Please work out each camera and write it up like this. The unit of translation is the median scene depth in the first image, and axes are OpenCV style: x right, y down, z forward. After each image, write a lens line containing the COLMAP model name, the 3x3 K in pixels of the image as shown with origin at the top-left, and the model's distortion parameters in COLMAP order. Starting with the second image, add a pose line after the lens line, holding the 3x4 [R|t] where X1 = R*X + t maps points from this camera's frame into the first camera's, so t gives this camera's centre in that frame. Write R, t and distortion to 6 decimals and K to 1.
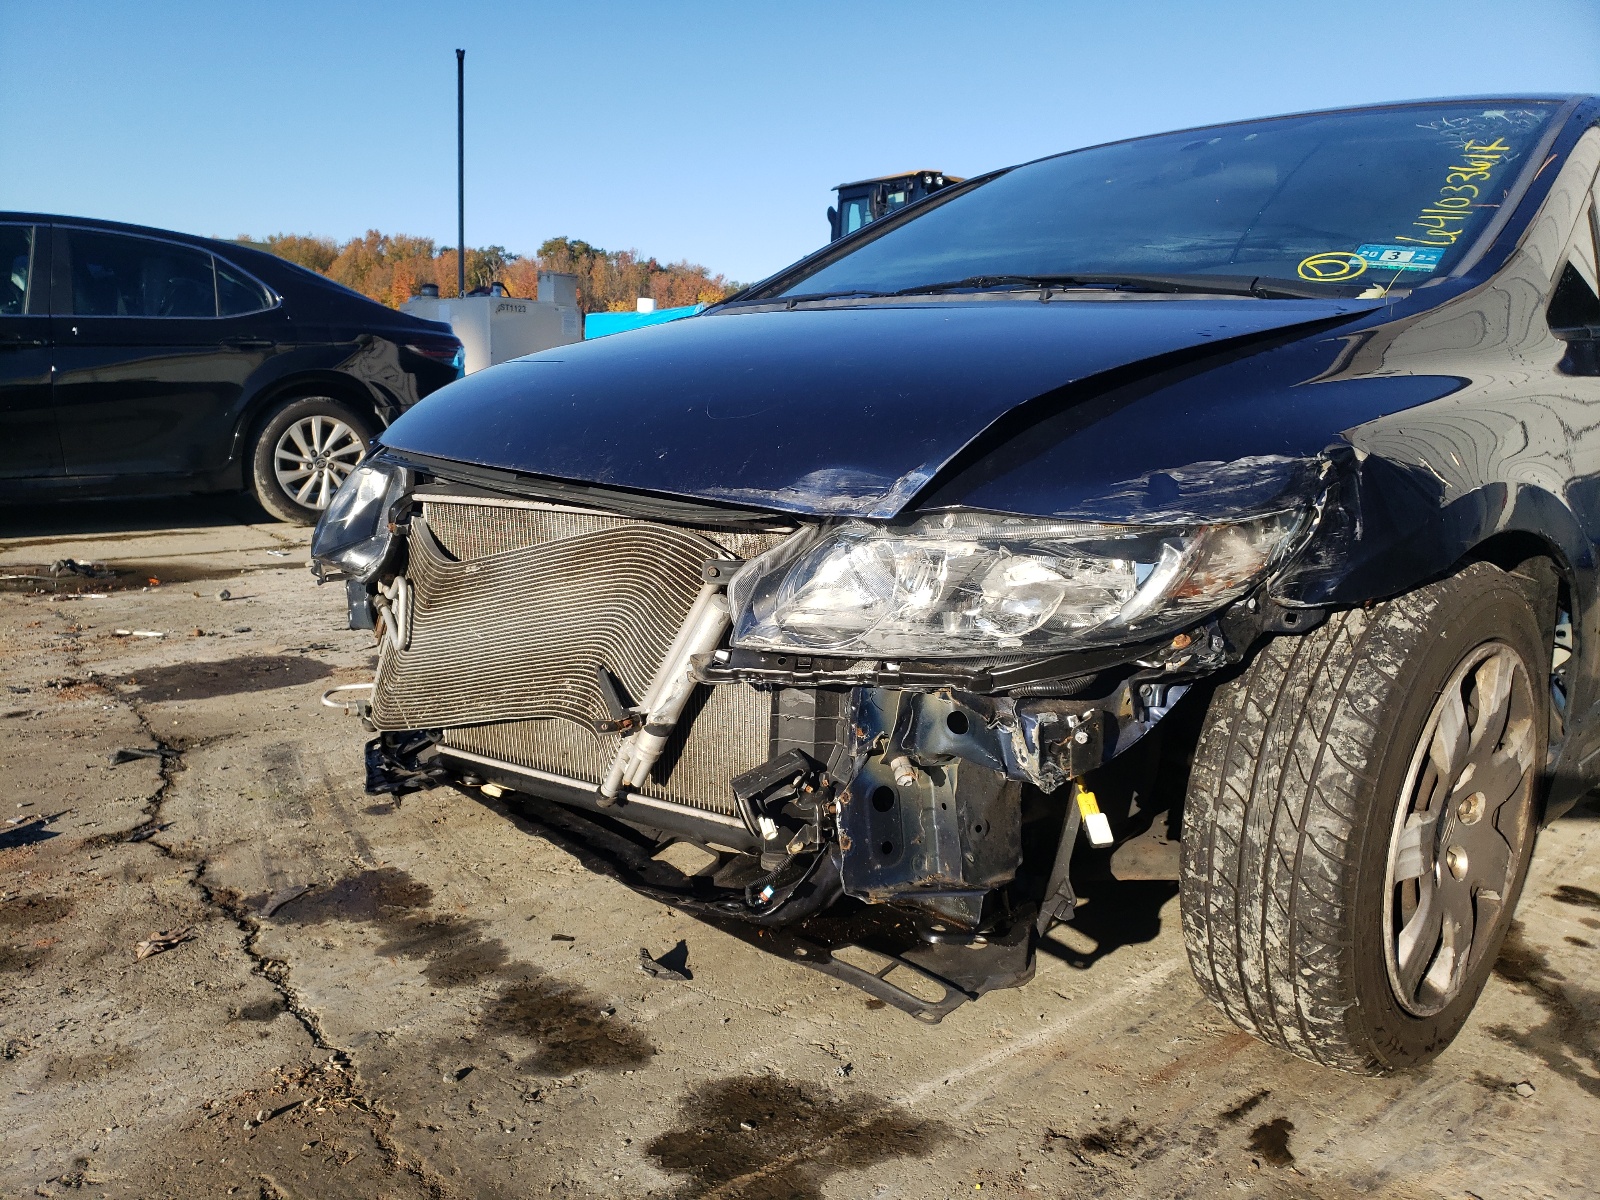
lens RADIAL K [[1229.2, 0, 793.8], [0, 1229.2, 595.0], [0, 0, 1]] dist [0.037852, -0.022046]
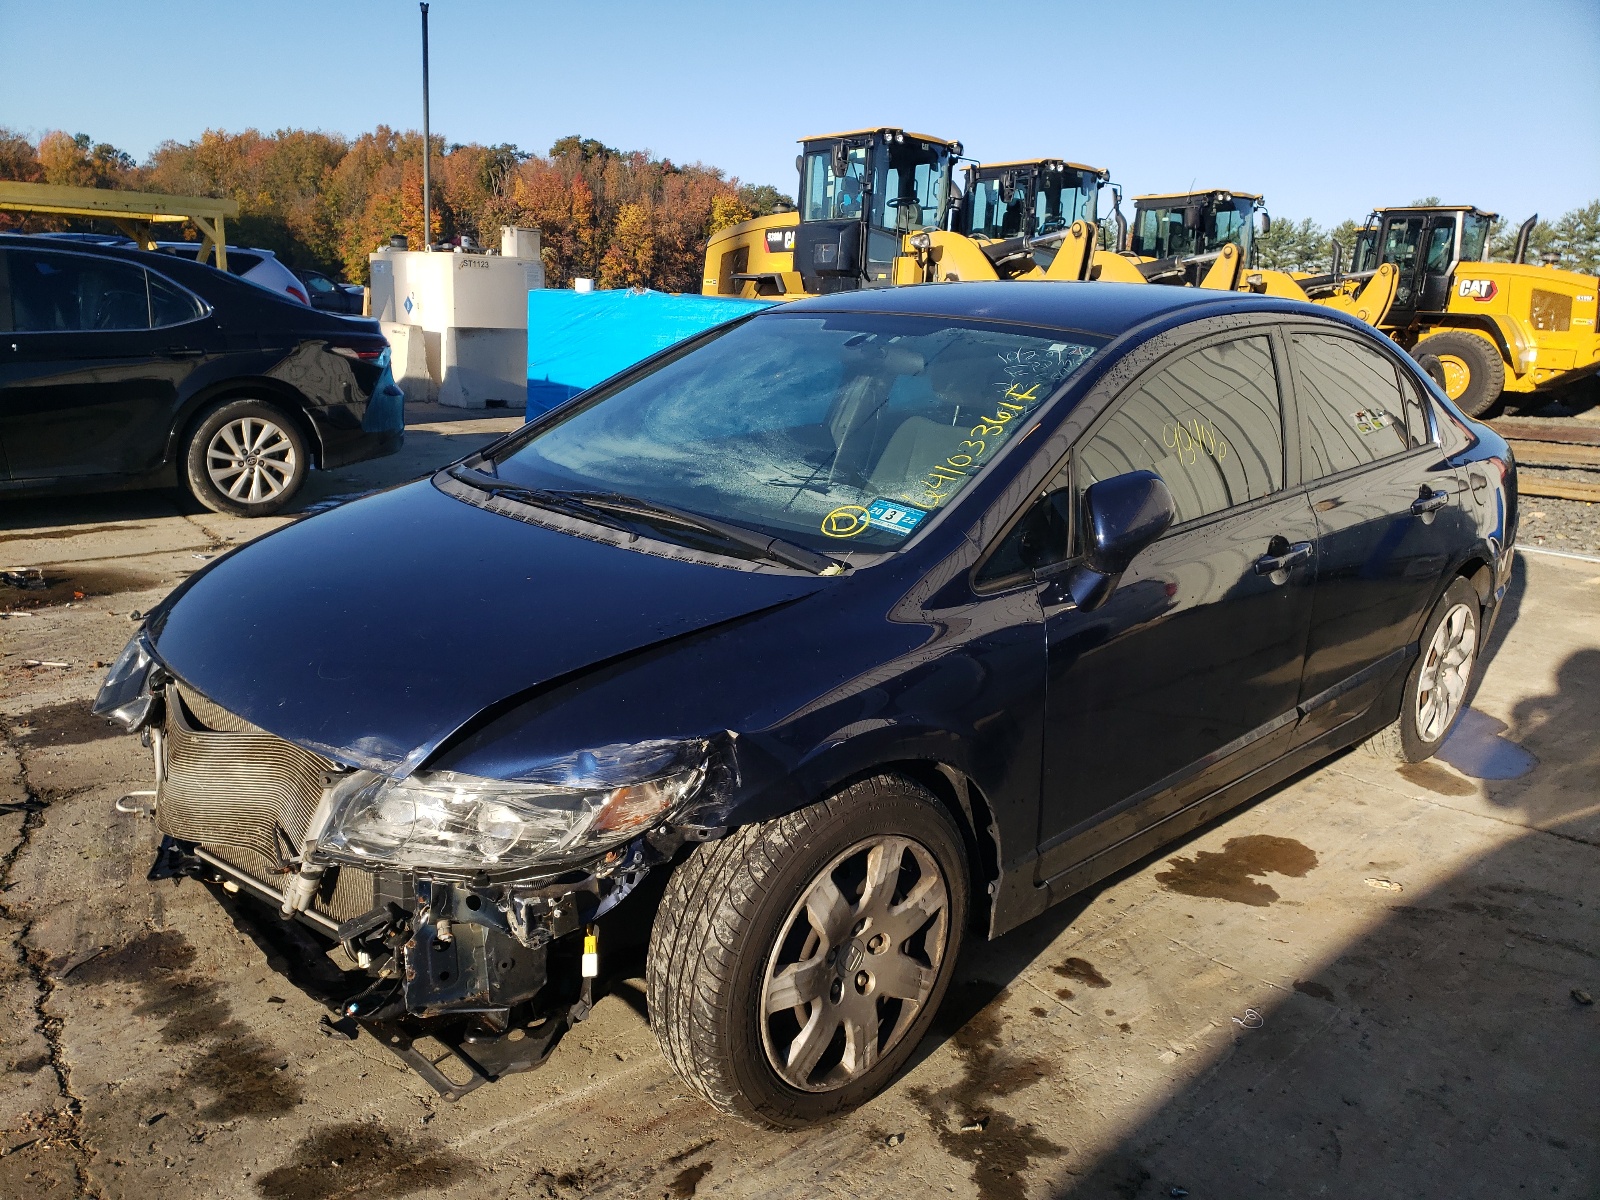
lens RADIAL K [[1229.2, 0, 794.5], [0, 1229.2, 591.2], [0, 0, 1]] dist [0.037852, -0.022046]
pose [[0.999762, 0.019074, -0.010571, 0.442224], [-0.018268, 0.997258, 0.071708, -0.317732], [0.011909, -0.071498, 0.997370, -0.364035]]
